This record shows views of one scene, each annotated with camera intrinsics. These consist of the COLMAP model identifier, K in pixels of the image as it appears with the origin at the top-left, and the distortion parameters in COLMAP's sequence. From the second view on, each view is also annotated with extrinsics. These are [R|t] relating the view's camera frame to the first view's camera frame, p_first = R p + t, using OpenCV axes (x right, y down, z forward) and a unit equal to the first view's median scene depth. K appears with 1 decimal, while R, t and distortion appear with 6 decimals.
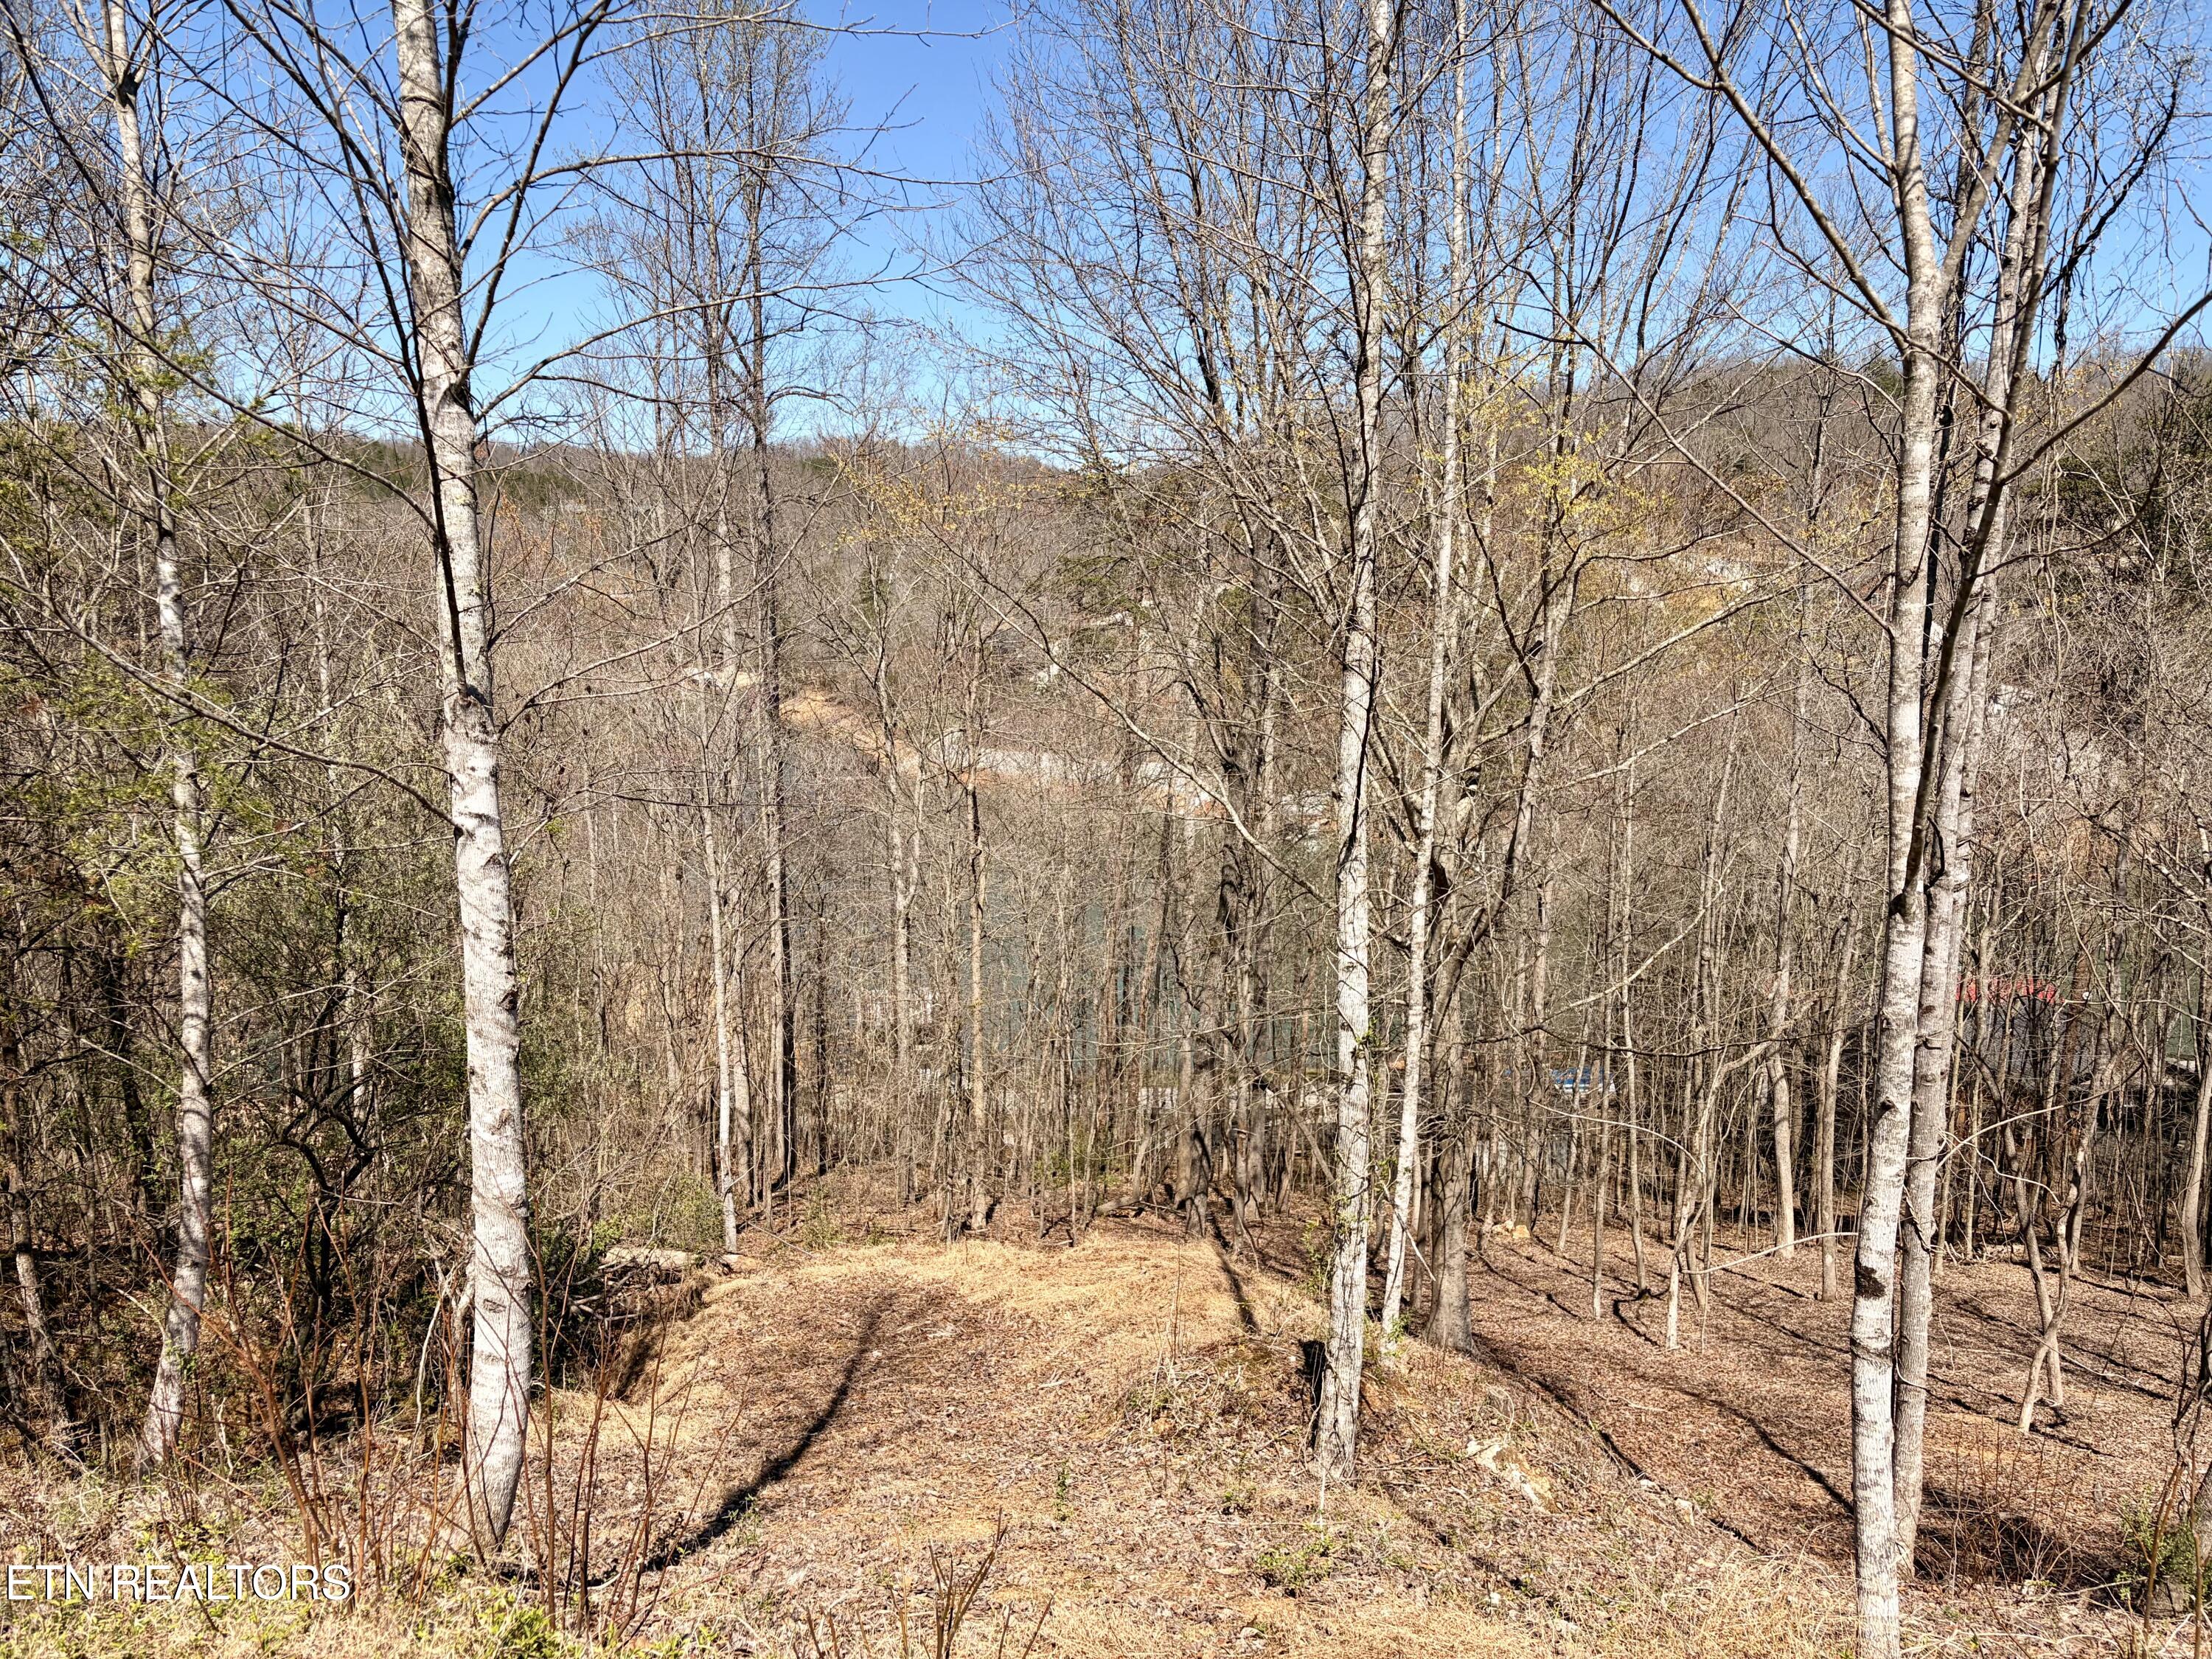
lens RADIAL K [[1650.0, 0, 1109.7], [0, 1650.0, 846.4], [0, 0, 1]] dist [0.027597, -0.005122]
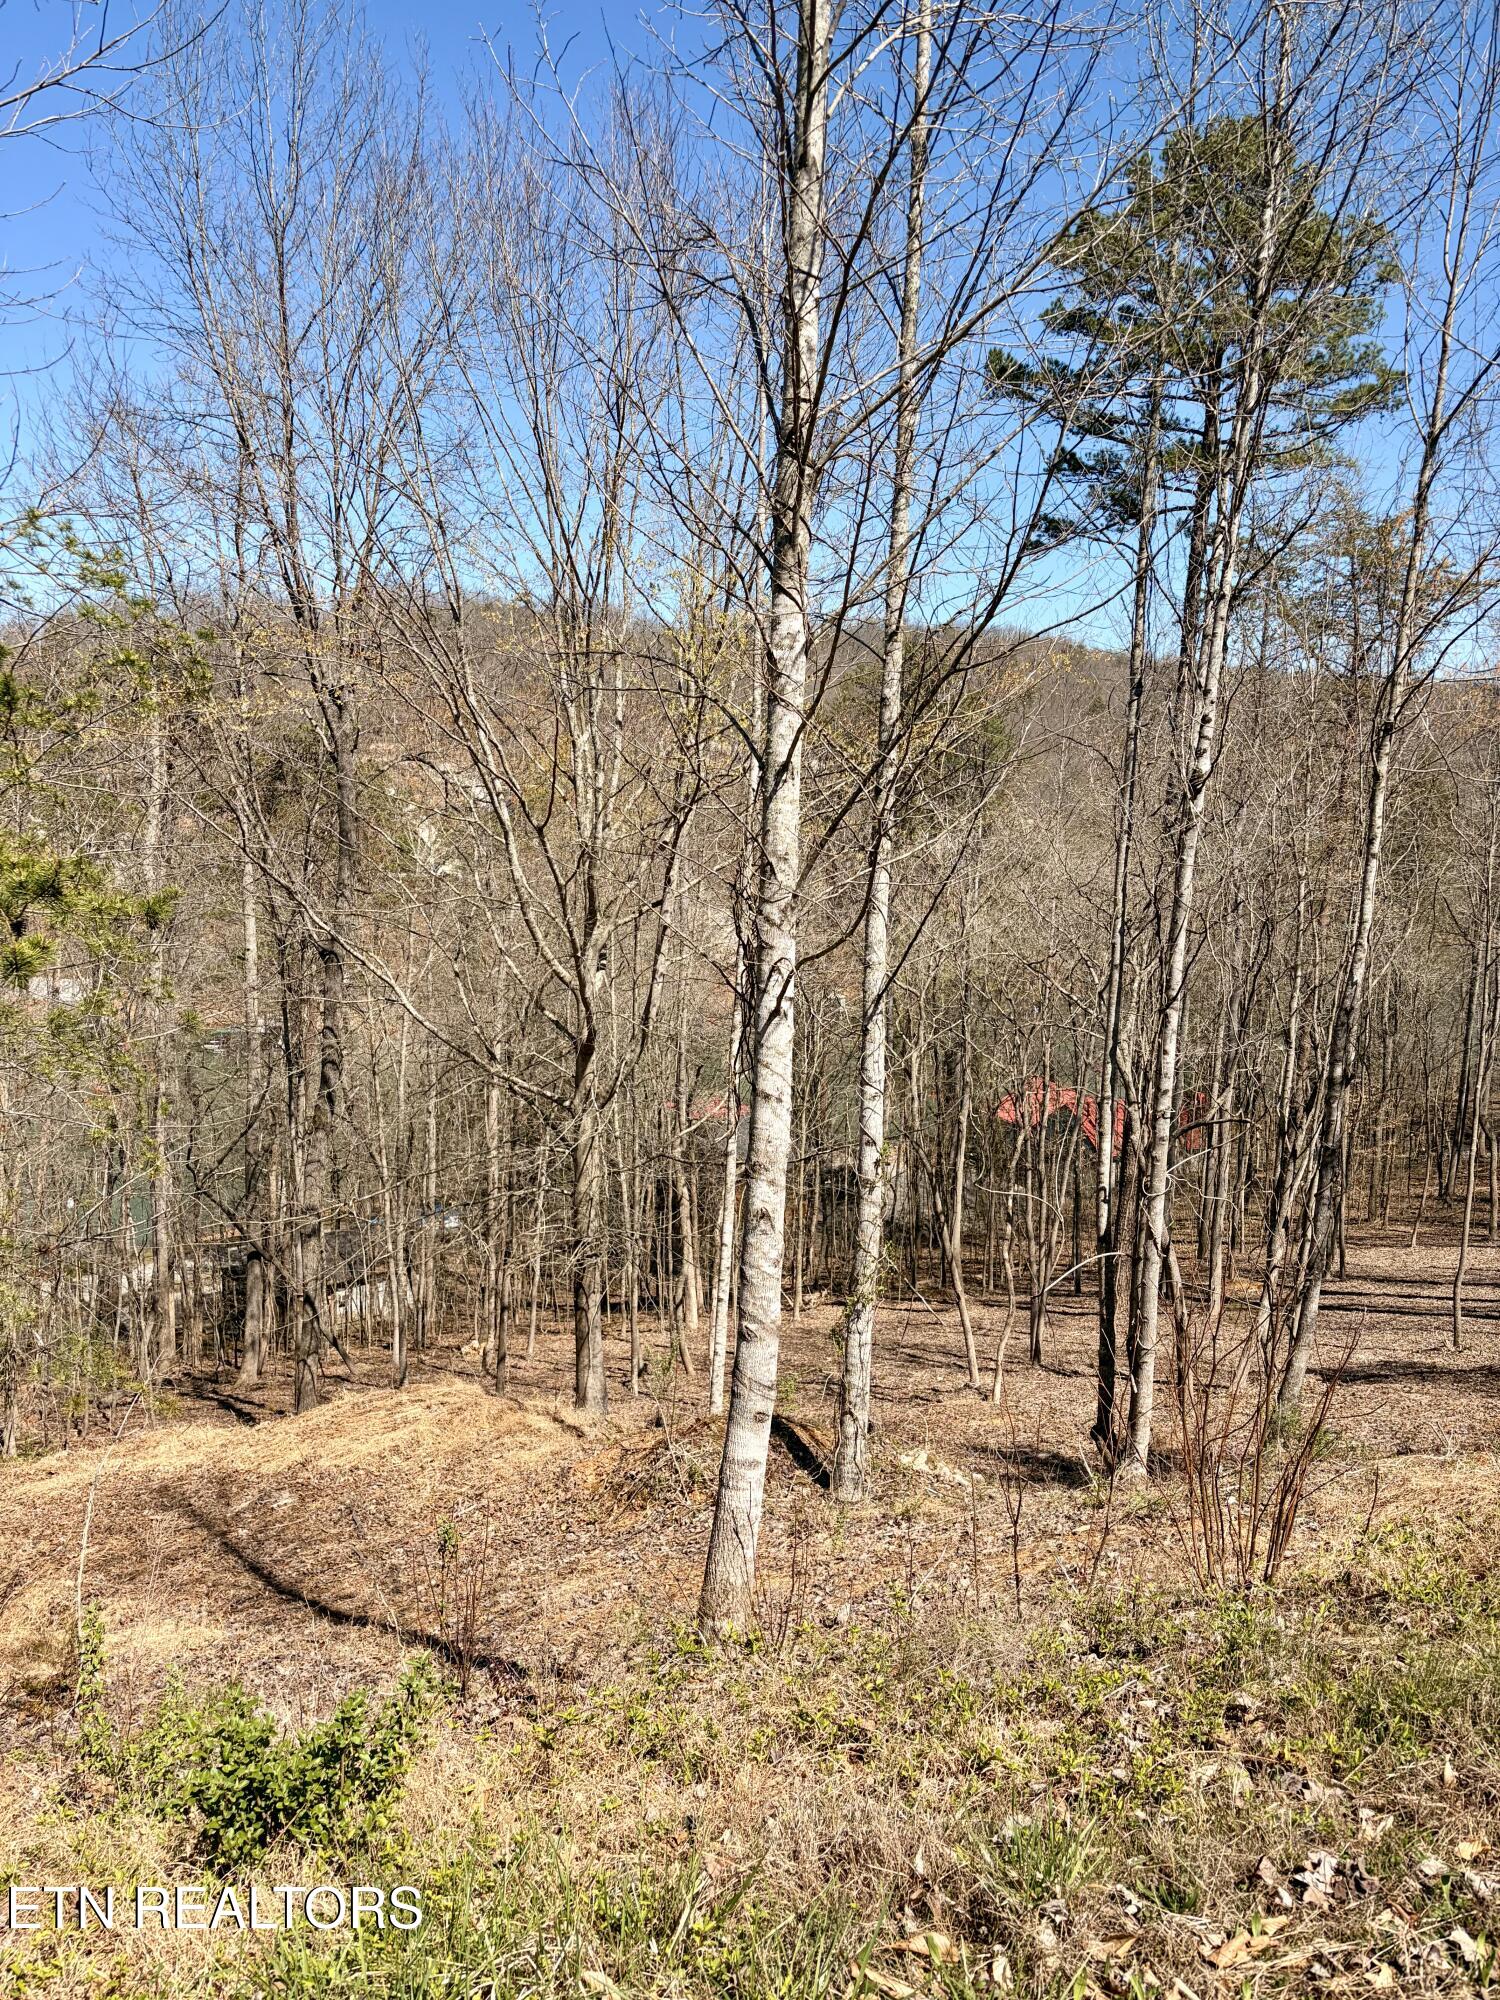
lens RADIAL K [[1475.6, 0, 752.9], [0, 1475.6, 1011.5], [0, 0, 1]] dist [0.079624, -0.078247]
pose [[0.852324, -0.059455, 0.519624, -0.399659], [0.061518, 0.998018, 0.013286, -0.011011], [-0.519384, 0.020642, 0.854292, 0.043248]]
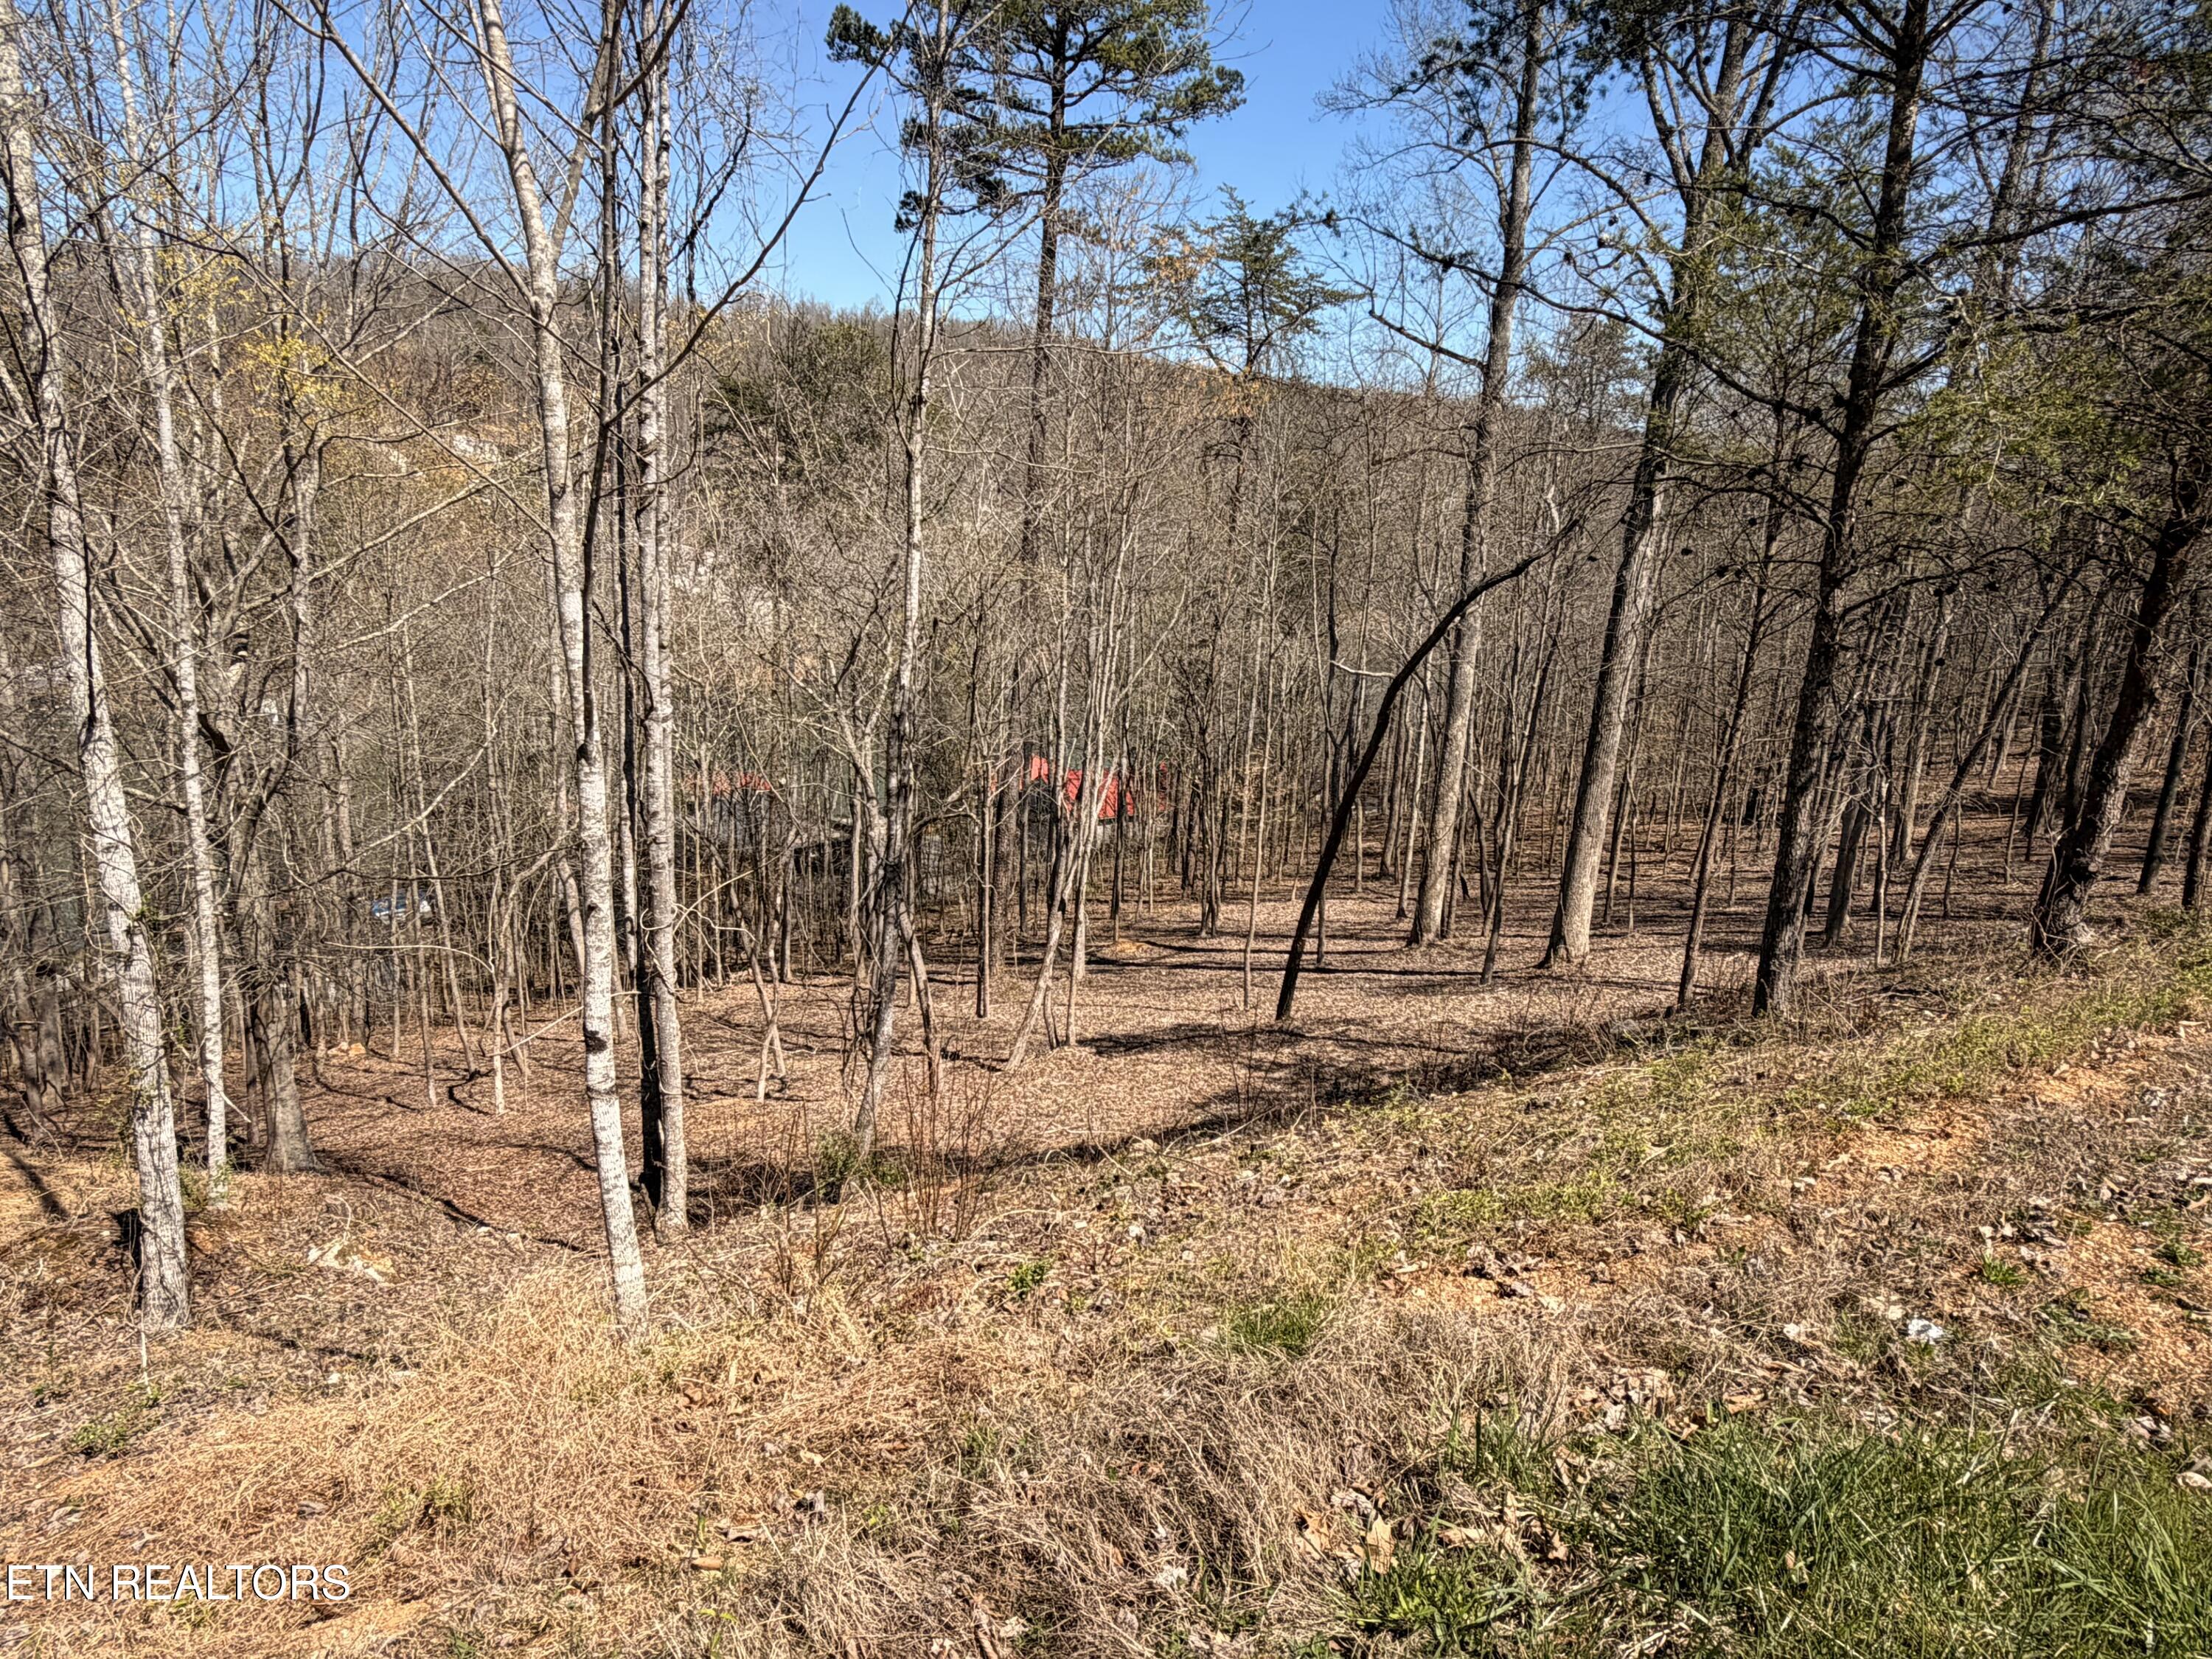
lens RADIAL K [[1363.1, 0, 1106.4], [0, 1363.1, 839.3], [0, 0, 1]] dist [-0.001585, 0.003380]
pose [[0.718179, -0.140368, 0.681554, 0.012348], [0.062907, 0.988530, 0.137302, -0.005523], [-0.693009, -0.055733, 0.718771, -0.013041]]
